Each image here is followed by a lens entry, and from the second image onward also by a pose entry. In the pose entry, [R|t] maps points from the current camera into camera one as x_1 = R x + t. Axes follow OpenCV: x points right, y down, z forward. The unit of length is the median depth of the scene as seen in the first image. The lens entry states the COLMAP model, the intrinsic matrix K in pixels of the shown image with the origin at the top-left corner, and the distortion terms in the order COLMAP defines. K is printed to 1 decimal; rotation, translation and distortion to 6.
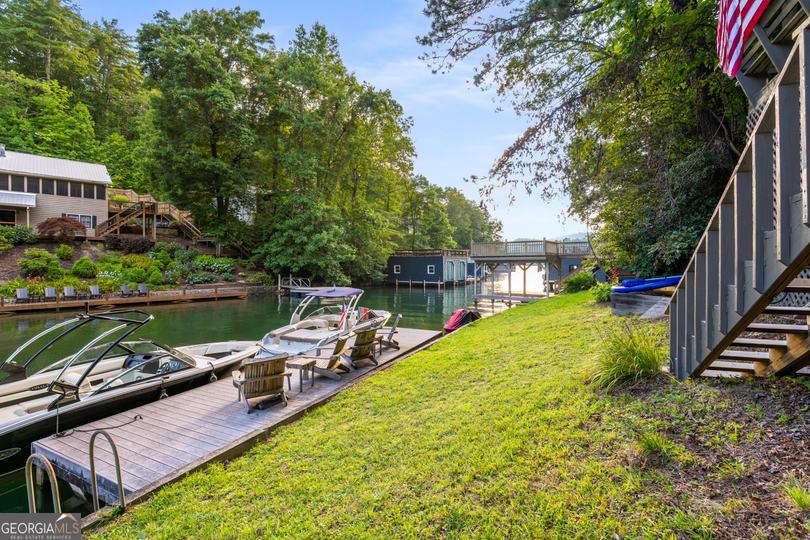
lens RADIAL K [[359.9, 0, 402.8], [0, 359.9, 266.0], [0, 0, 1]] dist [-0.012311, 0.000895]
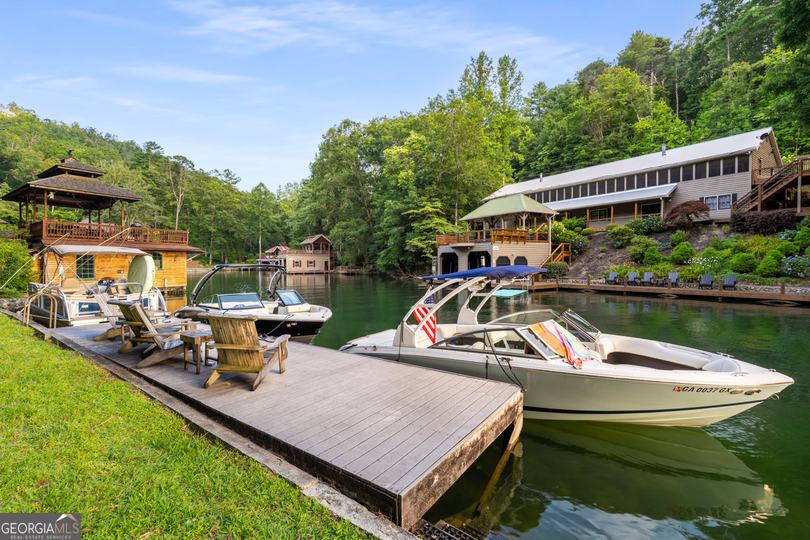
lens RADIAL K [[359.9, 0, 403.1], [0, 359.9, 266.9], [0, 0, 1]] dist [-0.012311, 0.000895]
pose [[-0.202015, 0.013323, -0.979292, 0.128113], [-0.005379, 0.999877, 0.014713, 0.026389], [0.979368, 0.008240, -0.201919, 0.434250]]
